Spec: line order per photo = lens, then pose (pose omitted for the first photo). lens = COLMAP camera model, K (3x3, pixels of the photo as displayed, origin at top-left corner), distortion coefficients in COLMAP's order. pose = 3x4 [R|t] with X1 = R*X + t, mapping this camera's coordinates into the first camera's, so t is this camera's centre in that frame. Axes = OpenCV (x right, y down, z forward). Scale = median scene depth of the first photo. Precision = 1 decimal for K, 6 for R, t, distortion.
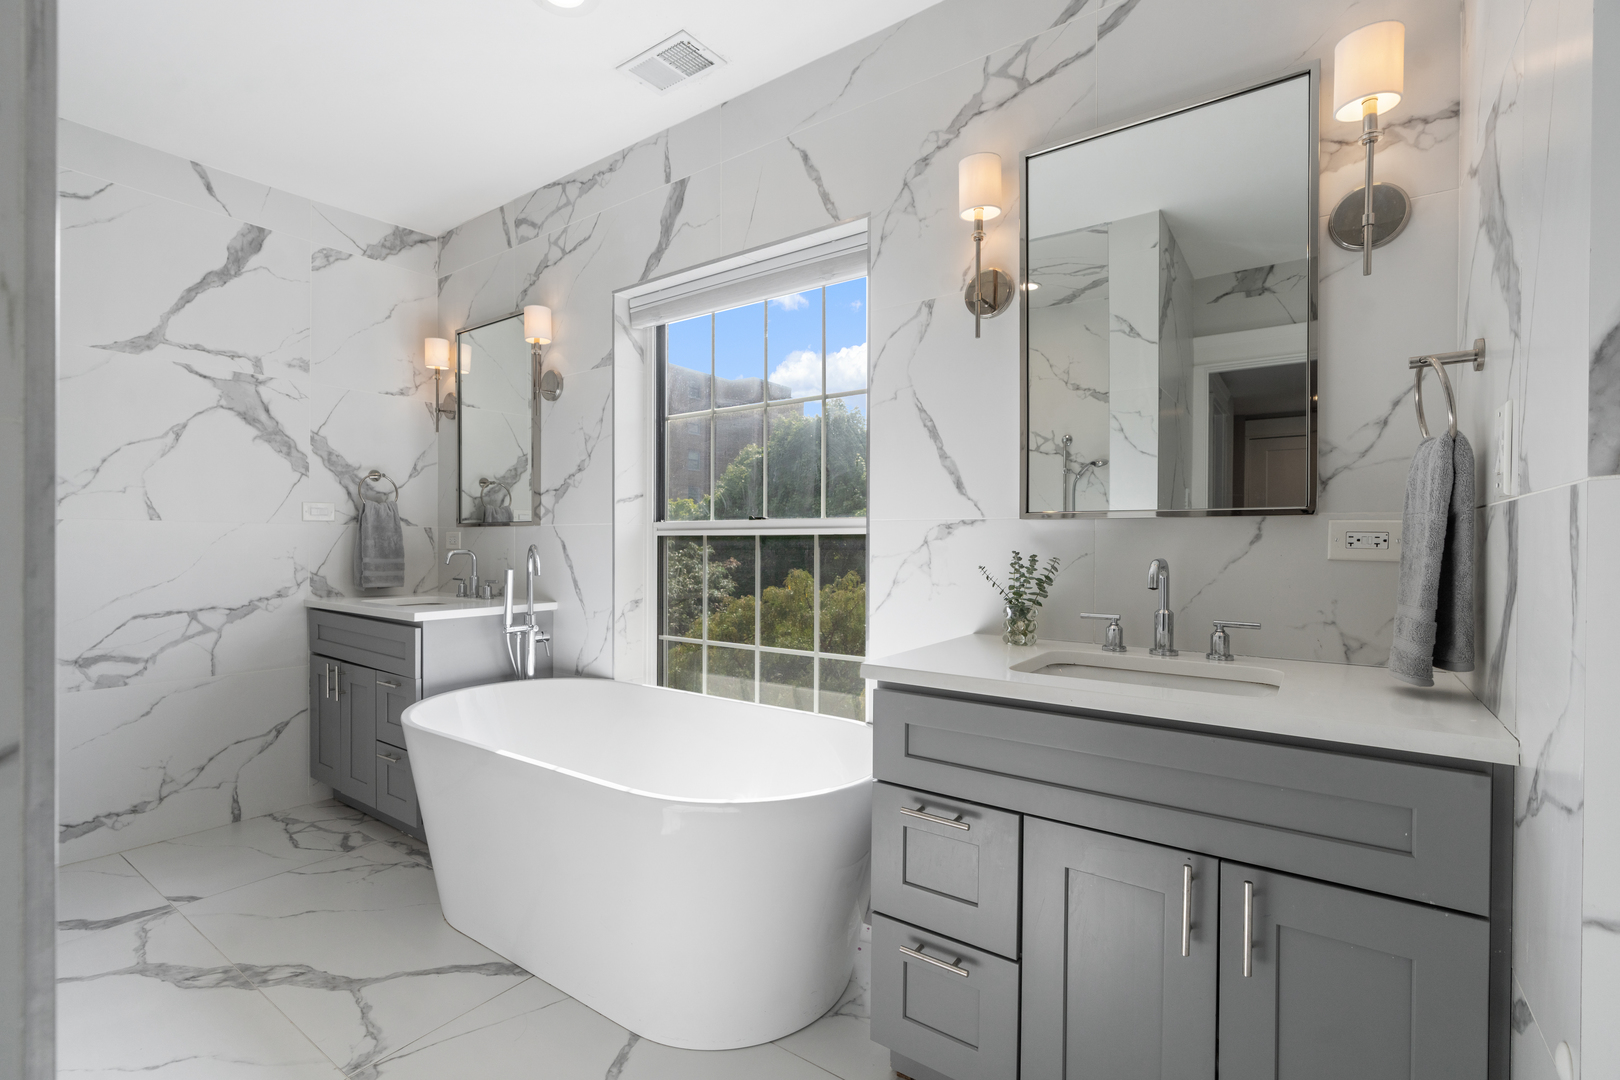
lens RADIAL K [[745.7, 0, 805.7], [0, 745.7, 535.5], [0, 0, 1]] dist [-0.000310, 0.000383]
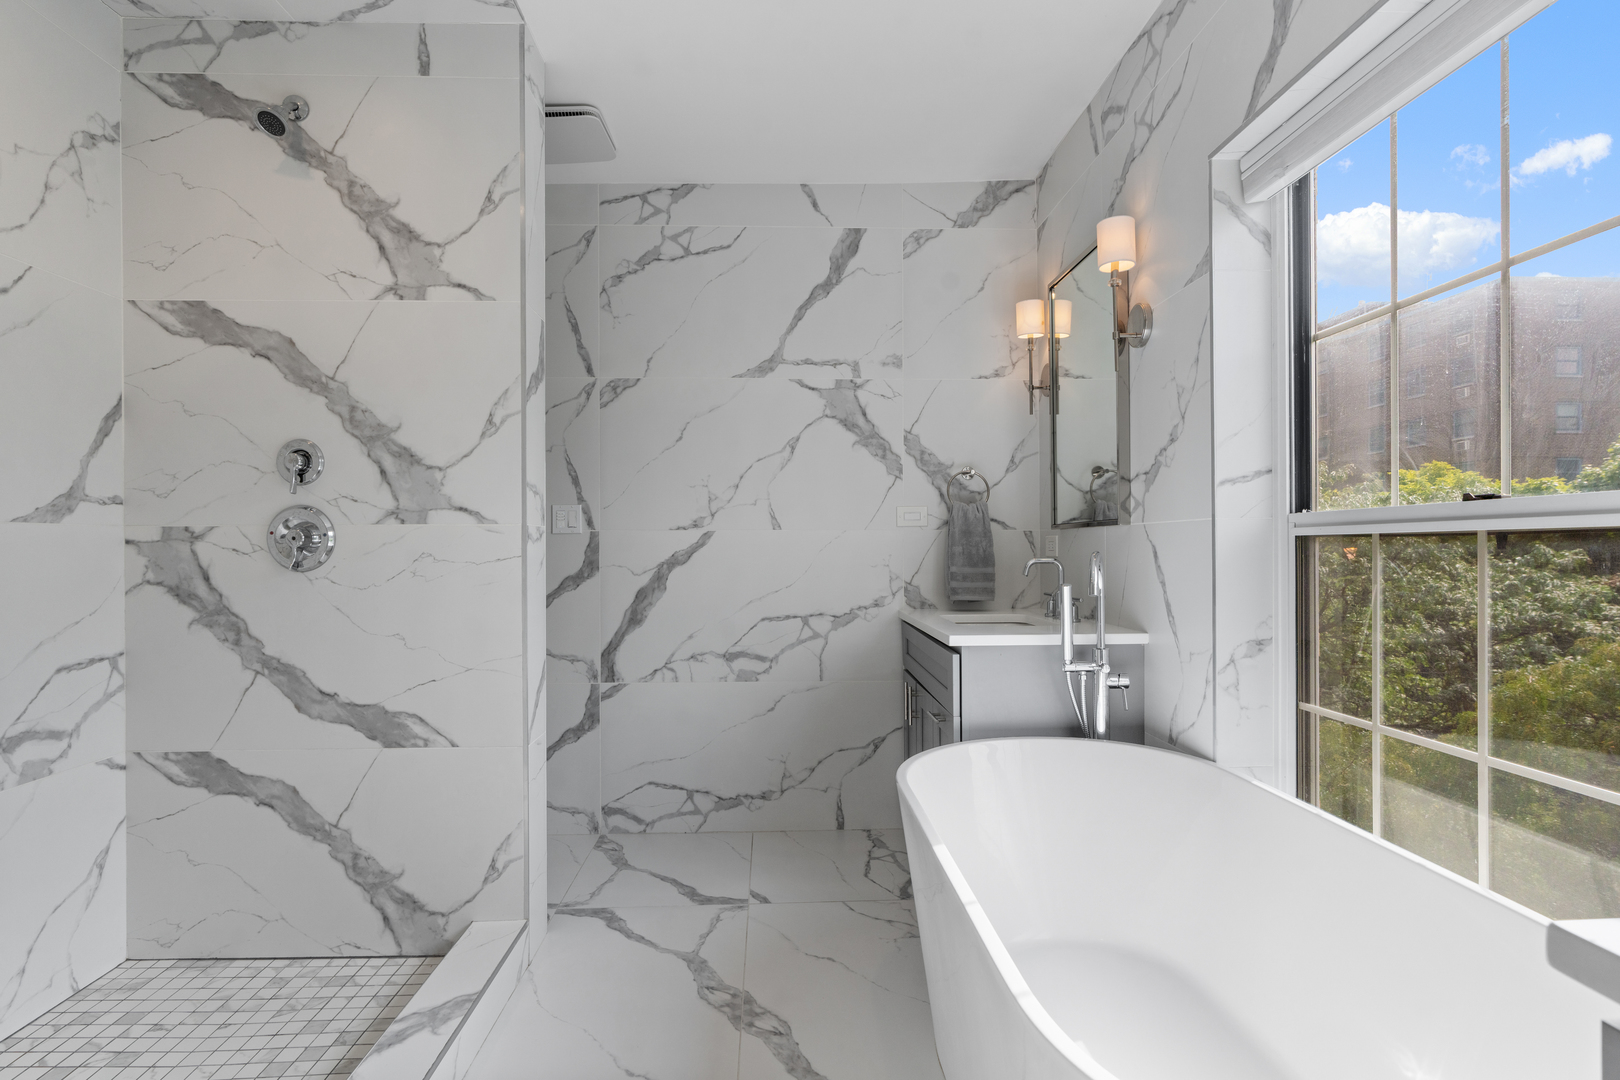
lens RADIAL K [[831.7, 0, 799.3], [0, 831.7, 545.1], [0, 0, 1]] dist [-0.002225, 0.001241]
pose [[0.611668, -0.008812, -0.791065, 0.085307], [0.014695, 0.999892, 0.000223, 0.001869], [0.790978, -0.011761, 0.611732, 0.272076]]
